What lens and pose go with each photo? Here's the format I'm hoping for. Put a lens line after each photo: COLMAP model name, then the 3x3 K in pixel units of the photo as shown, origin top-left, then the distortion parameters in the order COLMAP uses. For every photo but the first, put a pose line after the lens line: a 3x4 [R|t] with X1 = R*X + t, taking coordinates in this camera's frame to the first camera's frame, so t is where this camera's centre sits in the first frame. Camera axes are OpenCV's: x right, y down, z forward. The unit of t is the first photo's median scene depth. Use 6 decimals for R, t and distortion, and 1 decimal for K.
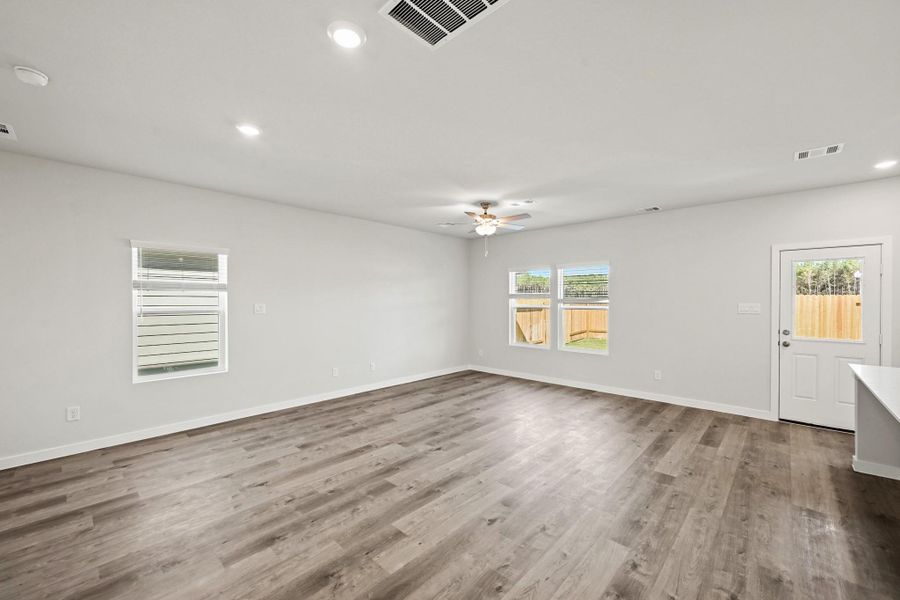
lens RADIAL K [[363.6, 0, 450.0], [0, 363.6, 300.0], [0, 0, 1]] dist [-0.000225, 0.000086]
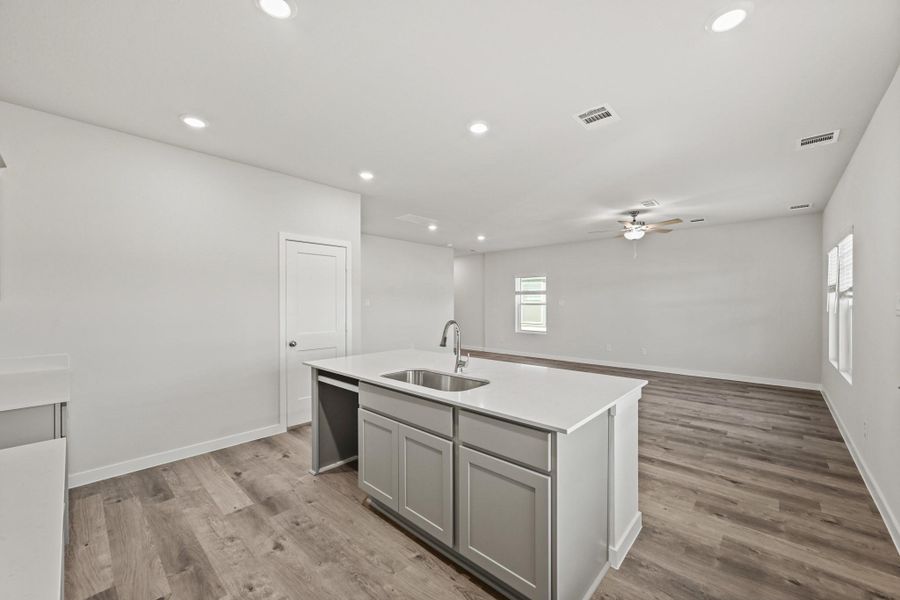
lens RADIAL K [[343.3, 0, 455.3], [0, 343.3, 303.2], [0, 0, 1]] dist [0.000104, 0.000071]
pose [[0.007615, 0.000132, -0.999971, 1.446617], [-0.000960, 1.000000, 0.000125, 0.031211], [0.999971, 0.000959, 0.007616, 0.535998]]
